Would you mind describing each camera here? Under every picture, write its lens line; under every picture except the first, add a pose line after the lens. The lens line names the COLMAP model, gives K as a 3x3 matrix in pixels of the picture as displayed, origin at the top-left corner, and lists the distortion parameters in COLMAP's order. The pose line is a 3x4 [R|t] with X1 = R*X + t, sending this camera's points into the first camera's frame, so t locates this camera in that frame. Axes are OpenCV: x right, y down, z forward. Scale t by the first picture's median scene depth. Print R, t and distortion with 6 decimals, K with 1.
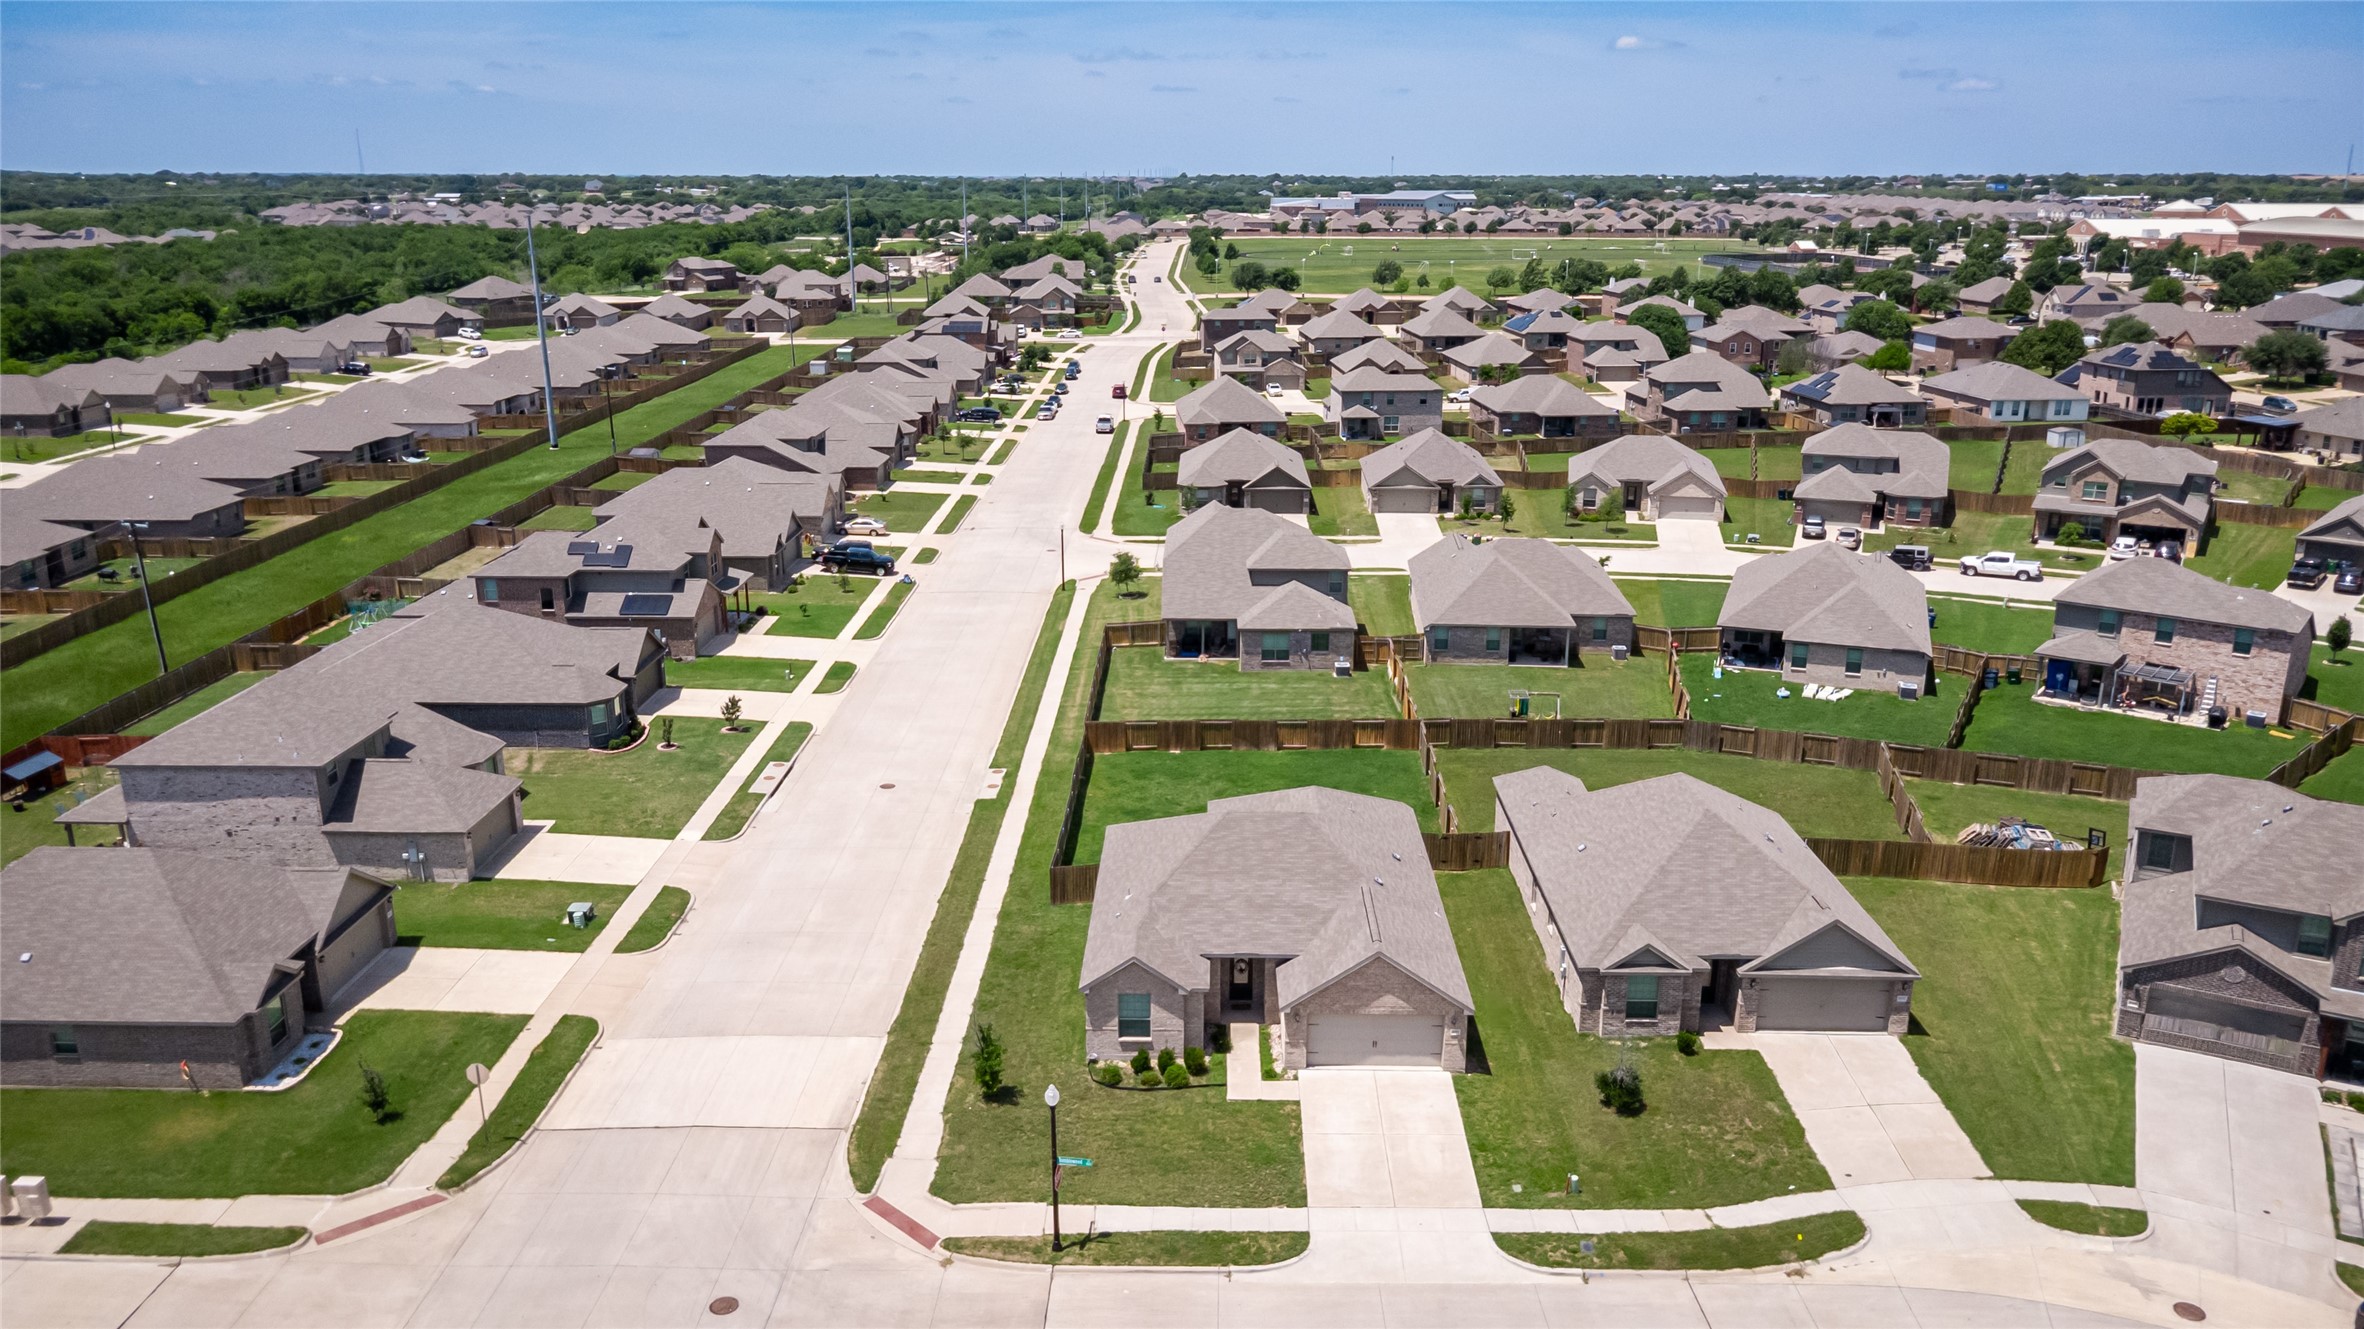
lens RADIAL K [[1693.2, 0, 1182.0], [0, 1693.2, 664.5], [0, 0, 1]] dist [0.022368, -0.003429]
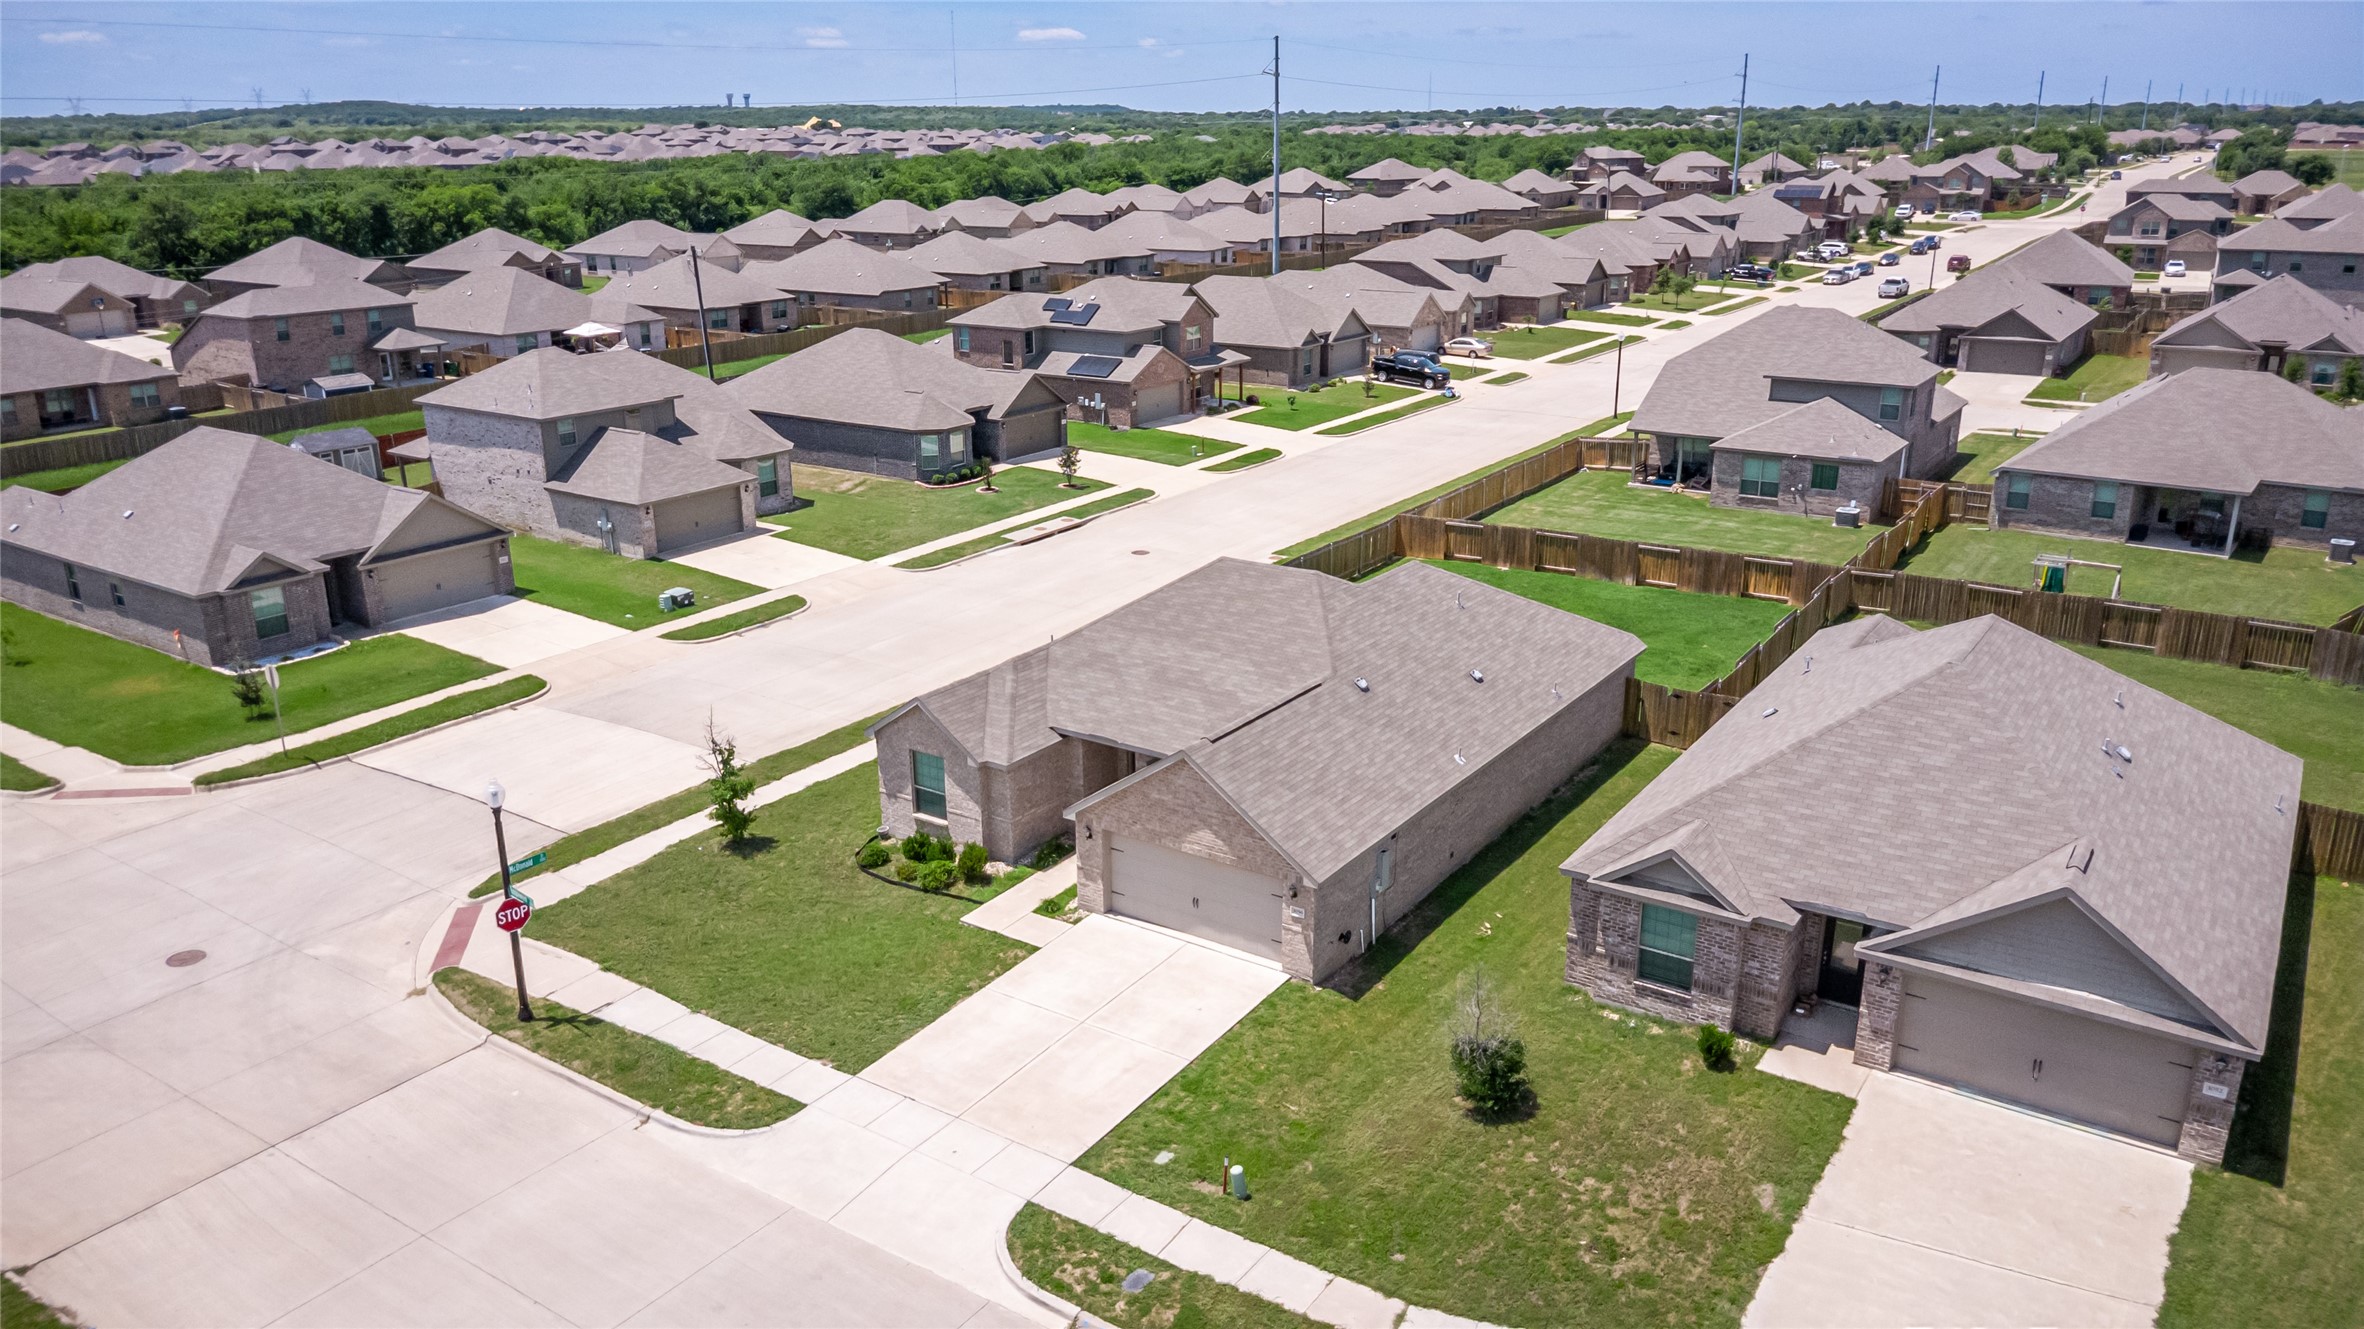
lens RADIAL K [[1665.9, 0, 1182.0], [0, 1665.9, 664.5], [0, 0, 1]] dist [0.015746, -0.010550]
pose [[0.834880, 0.164399, -0.525308, 0.396779], [-0.145586, 0.986322, 0.077294, 0.083197], [0.530830, 0.011946, 0.847394, 0.439508]]
